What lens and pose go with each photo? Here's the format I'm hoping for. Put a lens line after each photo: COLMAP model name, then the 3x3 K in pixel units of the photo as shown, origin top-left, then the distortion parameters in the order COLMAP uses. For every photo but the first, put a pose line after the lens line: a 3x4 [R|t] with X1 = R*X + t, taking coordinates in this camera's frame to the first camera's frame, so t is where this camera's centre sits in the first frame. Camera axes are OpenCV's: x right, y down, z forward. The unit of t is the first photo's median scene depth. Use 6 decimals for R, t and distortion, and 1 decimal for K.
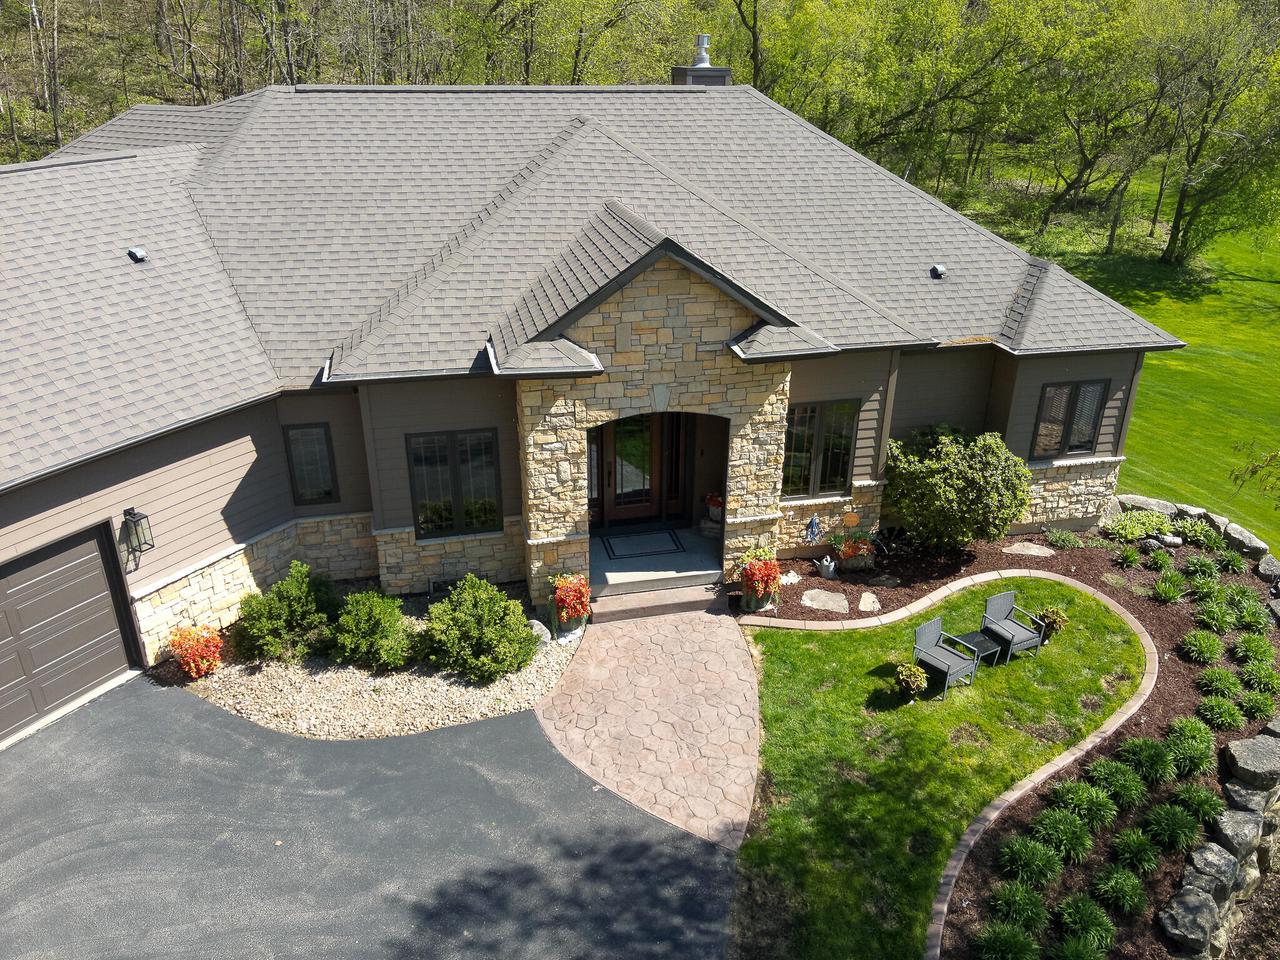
lens RADIAL K [[921.0, 0, 640.0], [0, 921.0, 480.0], [0, 0, 1]] dist [0.137639, -0.244961]
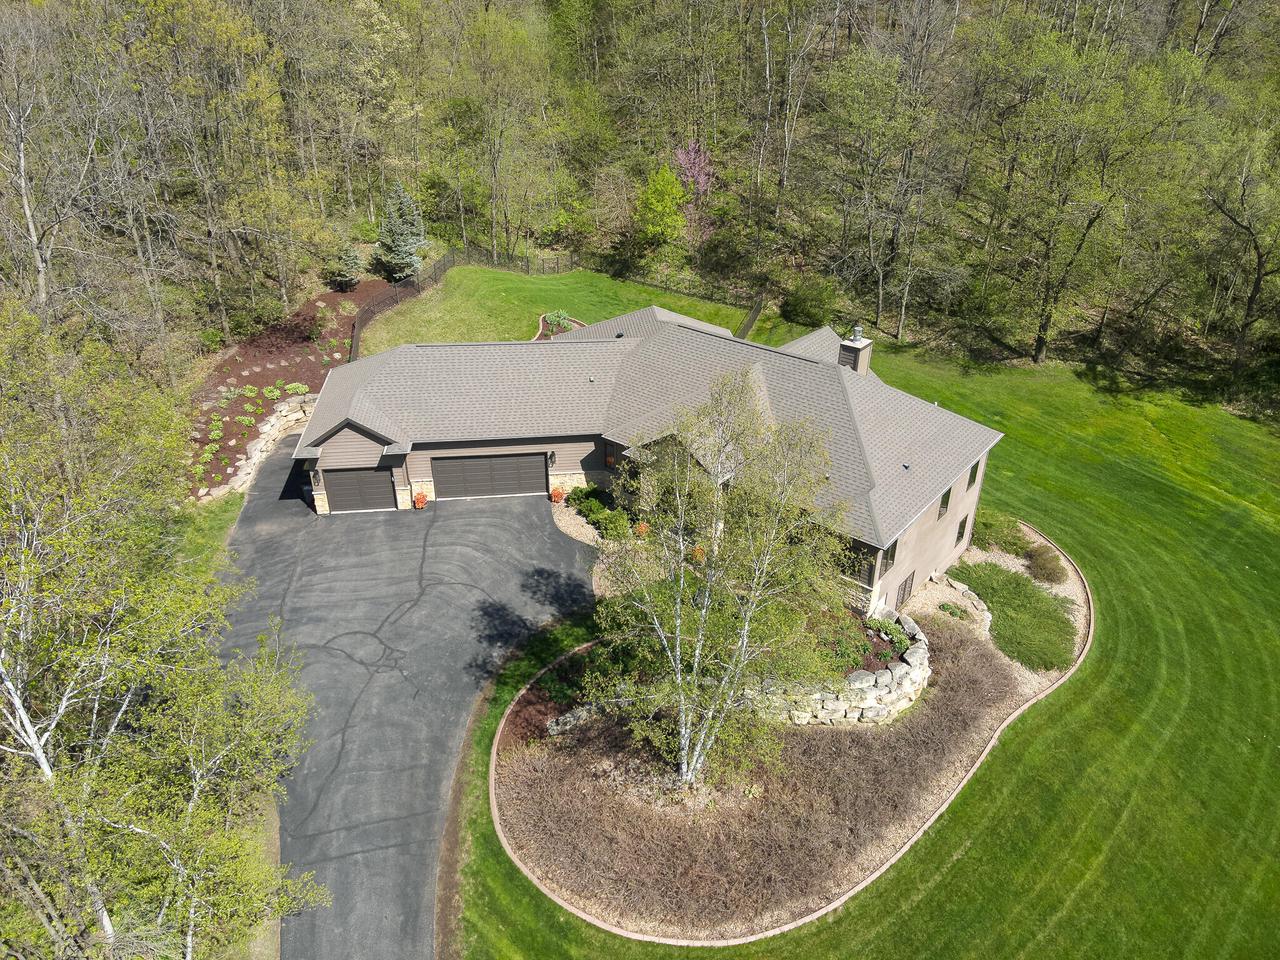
lens RADIAL K [[921.0, 0, 640.0], [0, 921.0, 480.0], [0, 0, 1]] dist [0.137639, -0.244961]
pose [[0.615331, 0.383406, -0.688743, 1.891632], [-0.324998, 0.919419, 0.221461, -0.669256], [0.718153, 0.087568, 0.690354, -1.063494]]
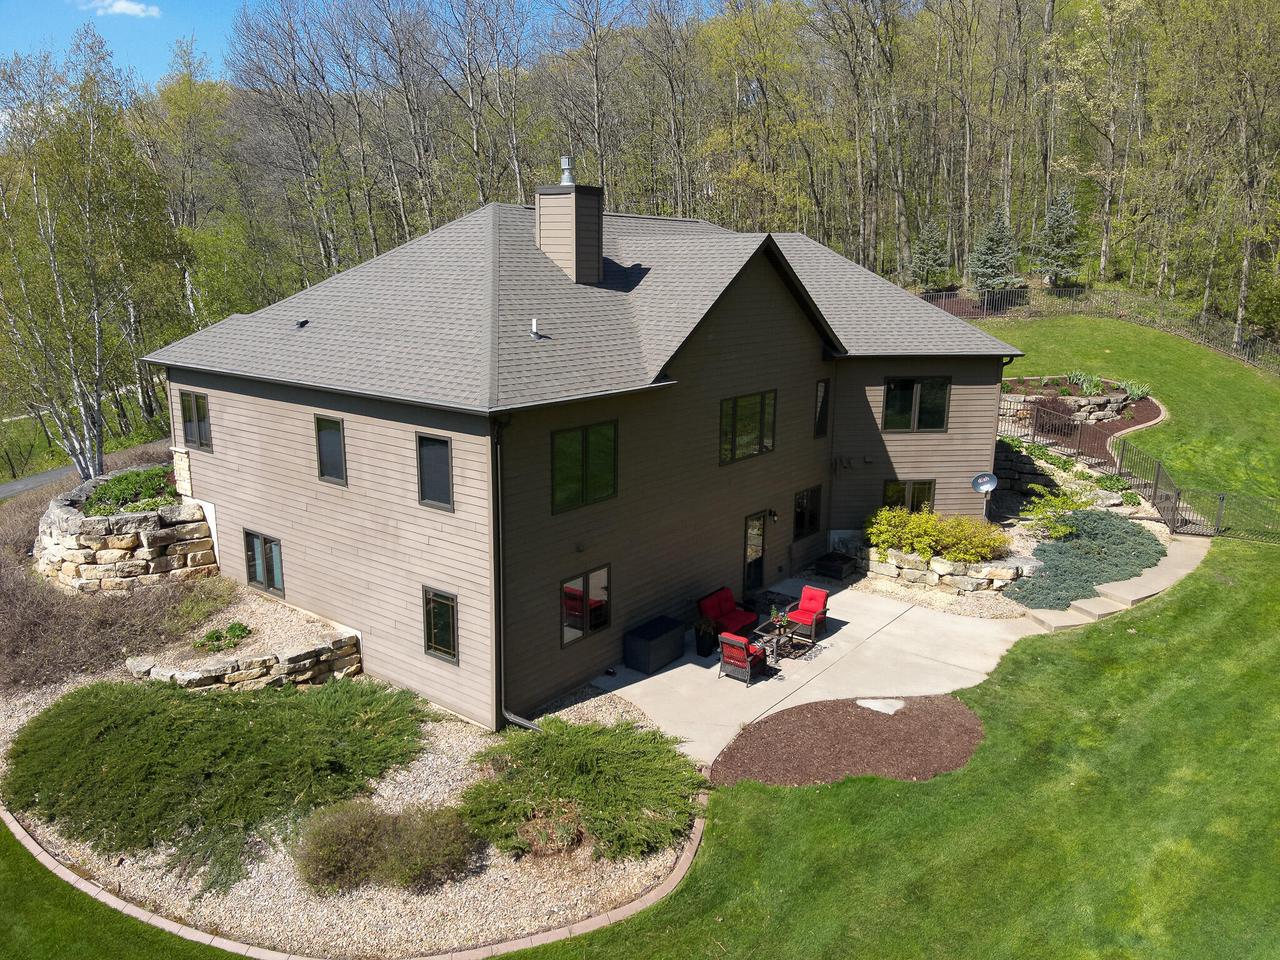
lens RADIAL K [[931.8, 0, 649.9], [0, 931.8, 466.2], [0, 0, 1]] dist [0.116274, -0.222032]
pose [[-0.777557, 0.111546, -0.618839, 1.010307], [-0.280849, 0.818921, 0.500491, -1.084826], [0.562608, 0.562961, -0.605431, 2.742201]]
